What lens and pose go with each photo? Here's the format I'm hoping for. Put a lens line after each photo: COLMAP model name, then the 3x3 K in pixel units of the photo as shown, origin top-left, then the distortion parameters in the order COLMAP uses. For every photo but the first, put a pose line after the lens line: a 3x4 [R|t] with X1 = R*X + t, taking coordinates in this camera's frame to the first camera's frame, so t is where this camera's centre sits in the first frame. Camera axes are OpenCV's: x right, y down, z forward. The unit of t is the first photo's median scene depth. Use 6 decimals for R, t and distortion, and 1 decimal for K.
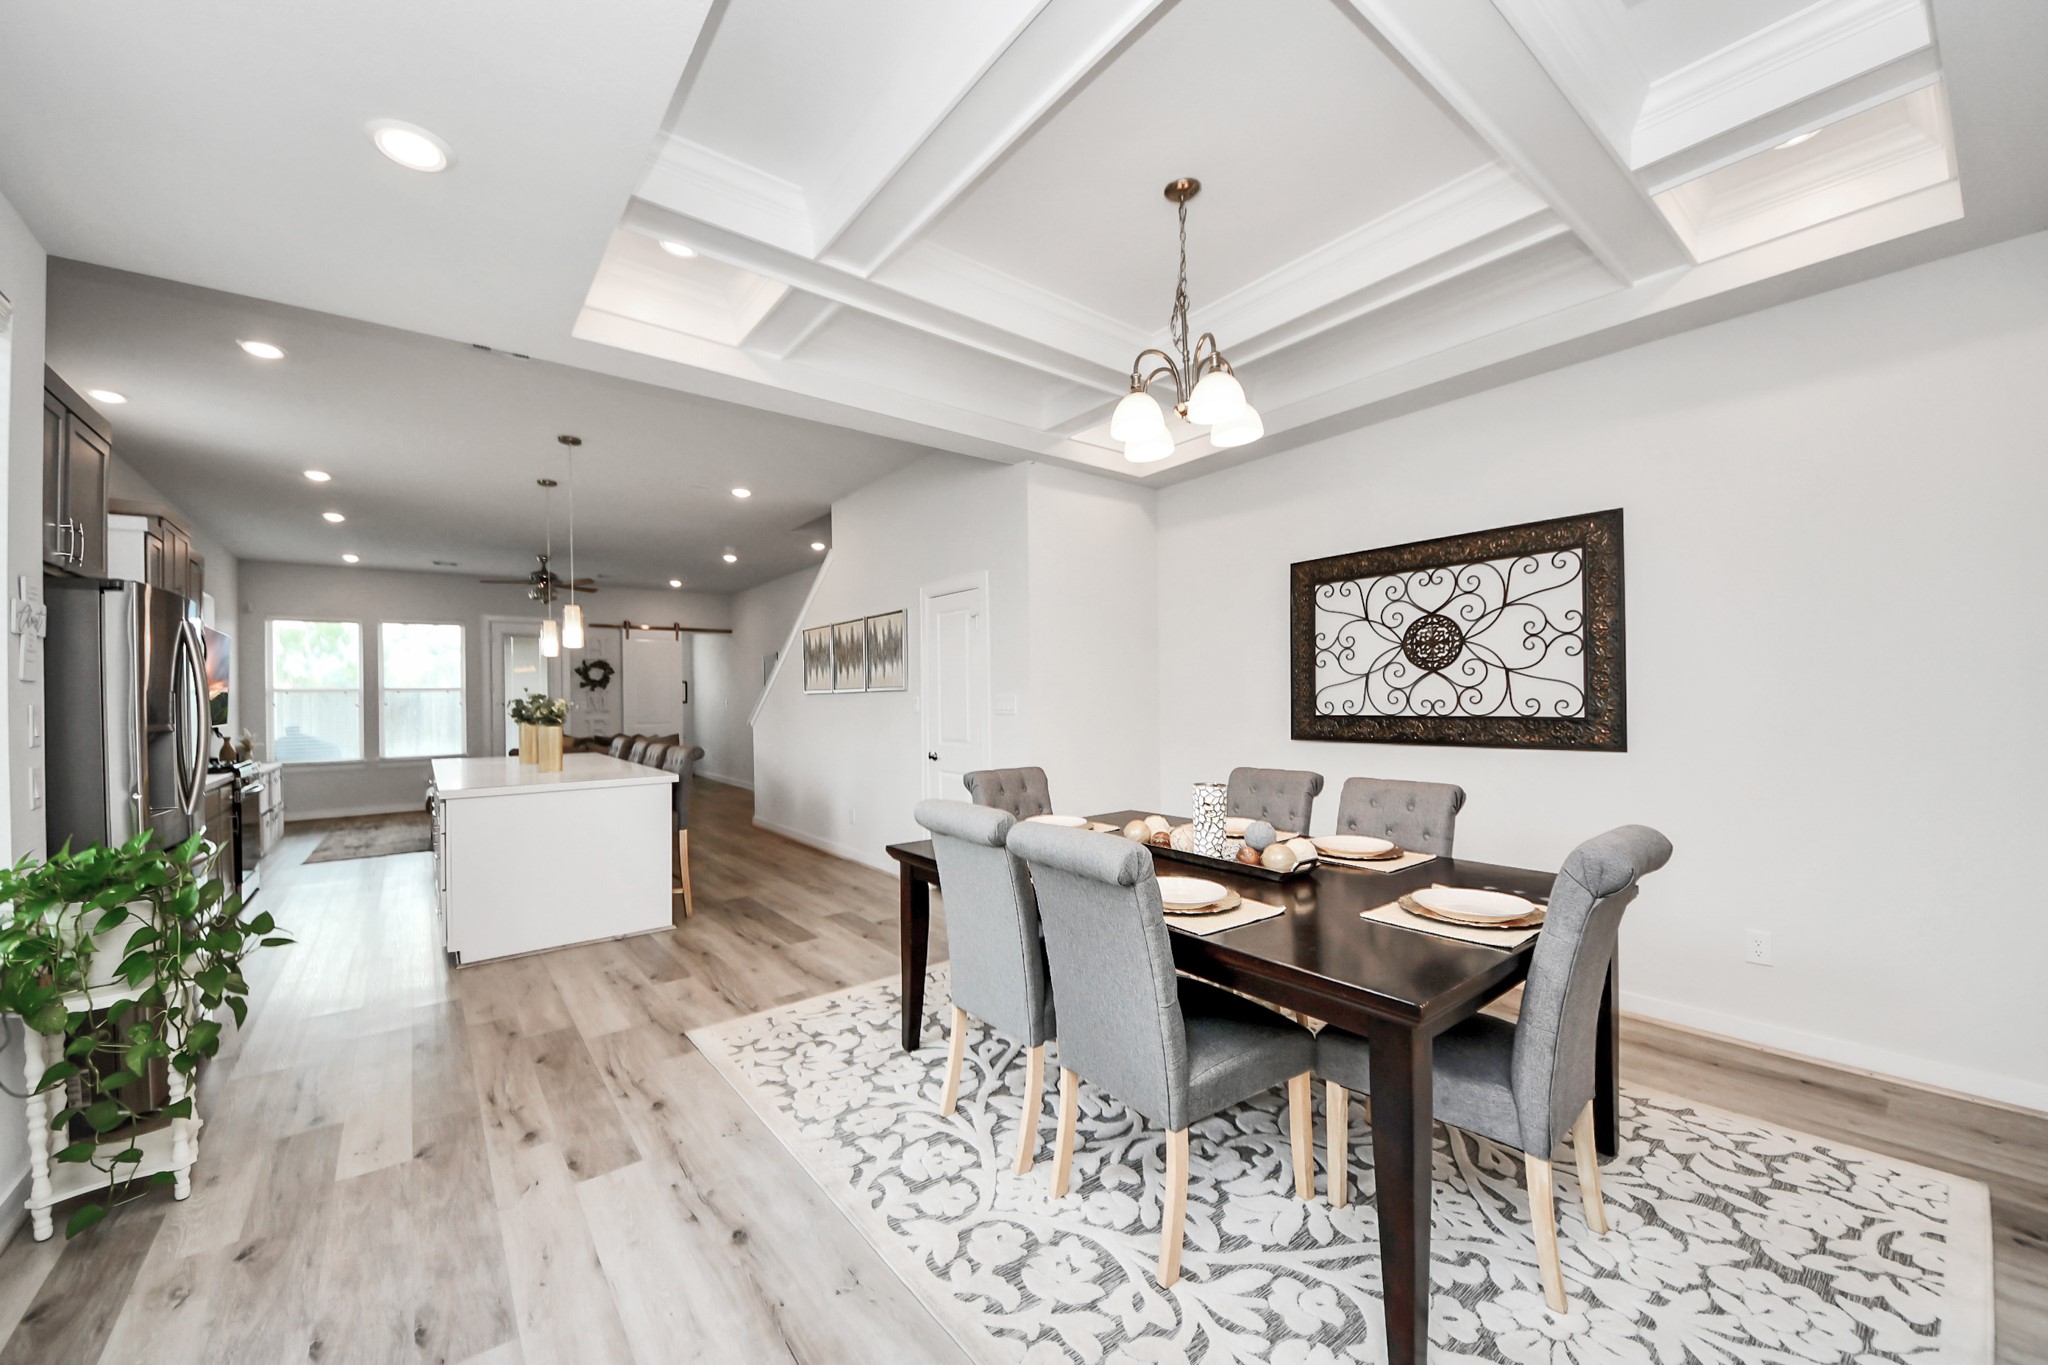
lens RADIAL K [[730.1, 0, 1028.6], [0, 730.1, 688.6], [0, 0, 1]] dist [-0.000433, 0.000088]
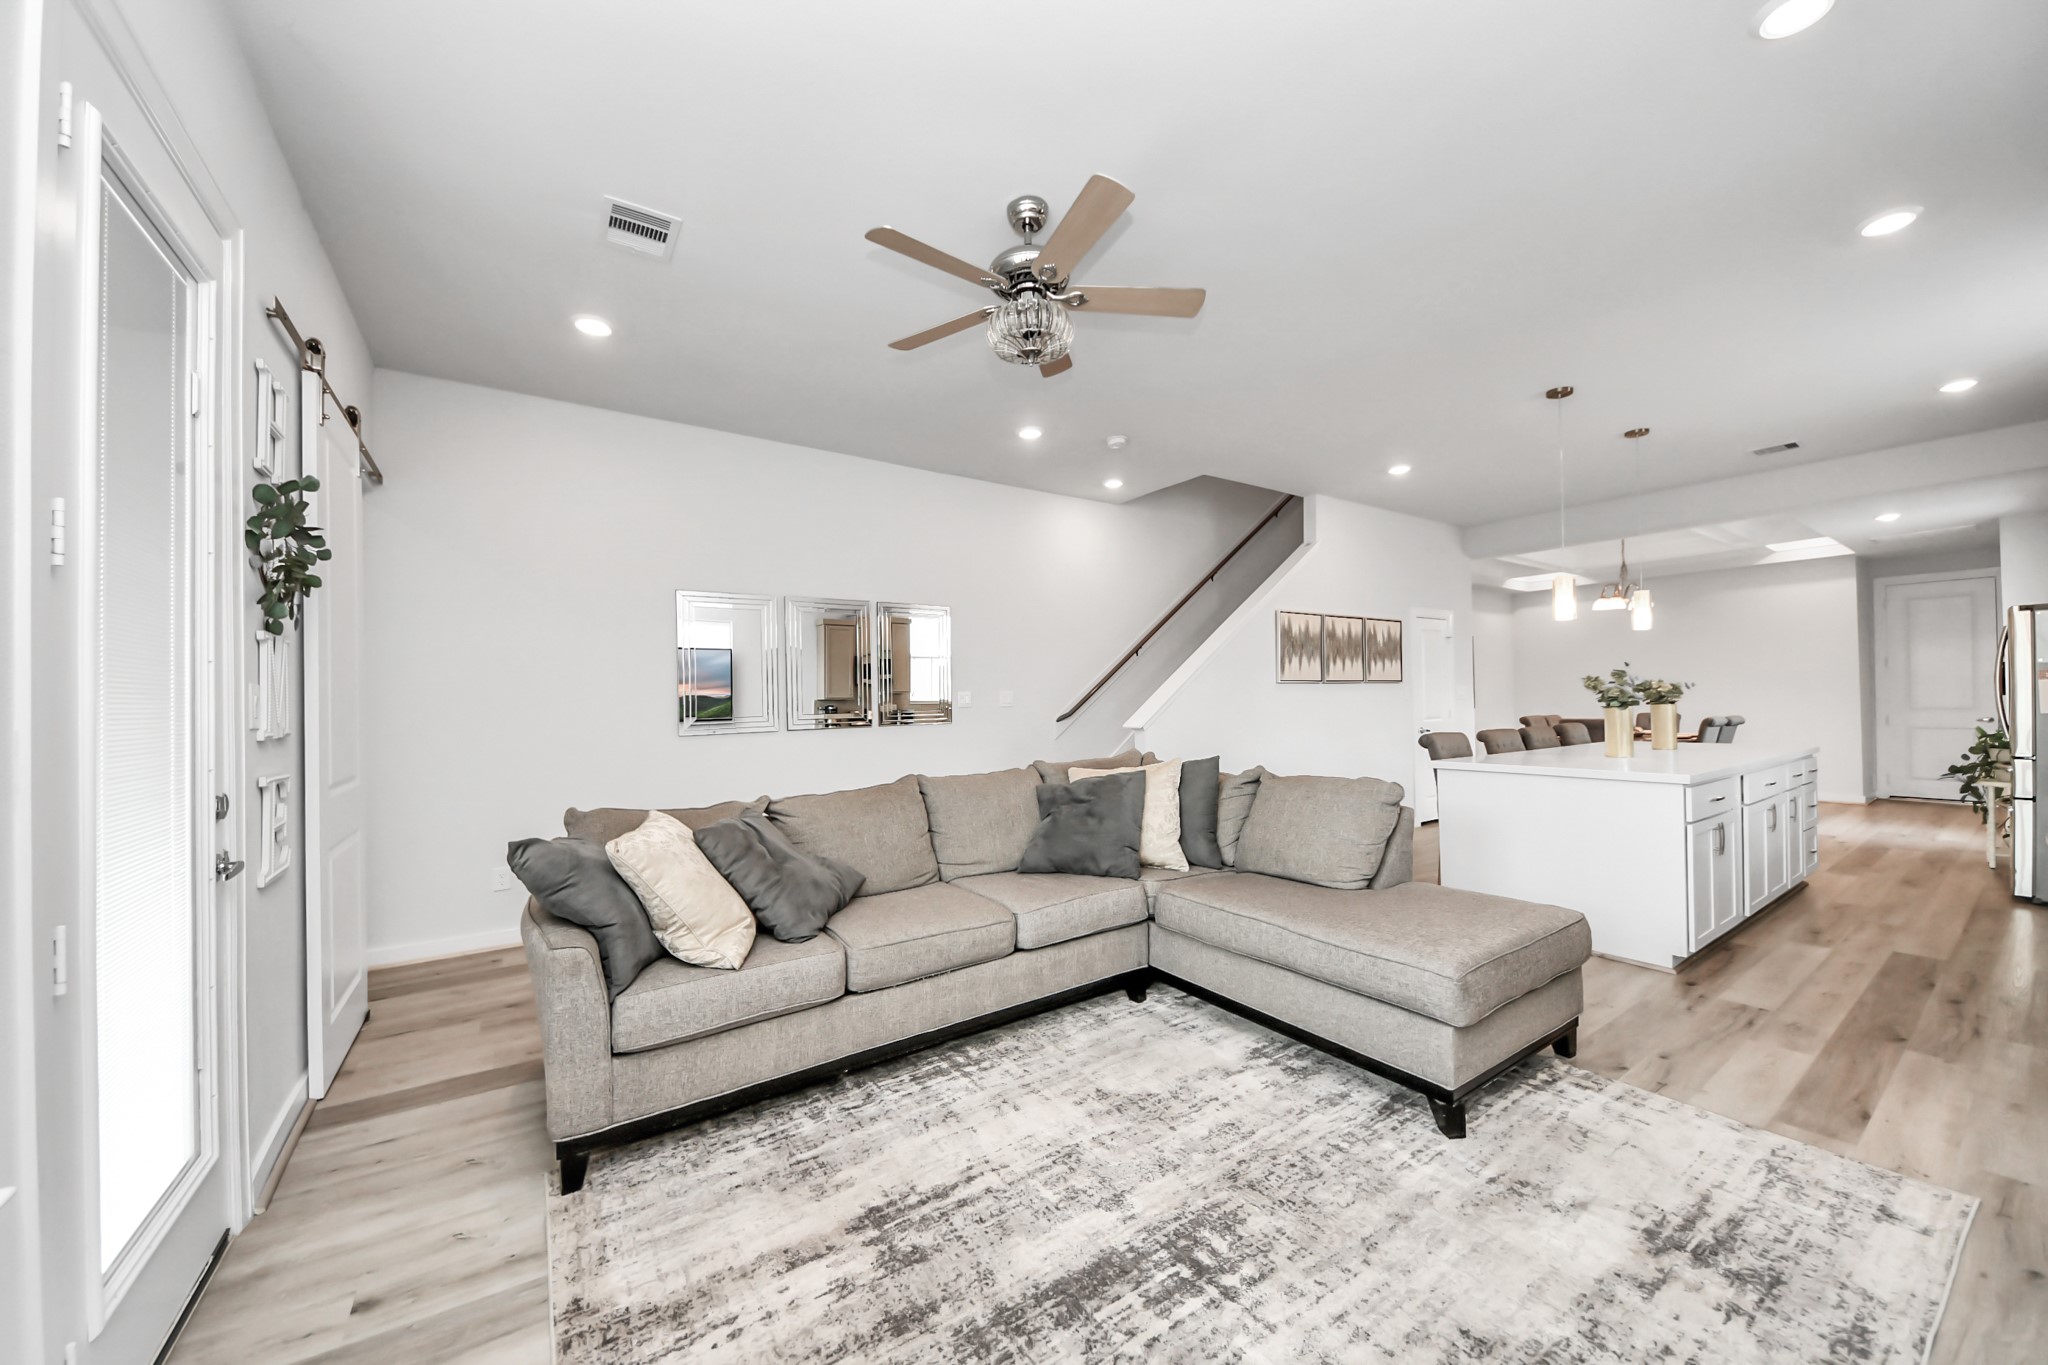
lens RADIAL K [[730.1, 0, 1028.6], [0, 730.1, 688.6], [0, 0, 1]] dist [-0.000433, 0.000088]
pose [[0.078494, 0.022241, 0.996666, -1.421238], [0.009943, 0.999684, -0.023091, 0.032609], [-0.996865, 0.011722, 0.078248, 1.473434]]
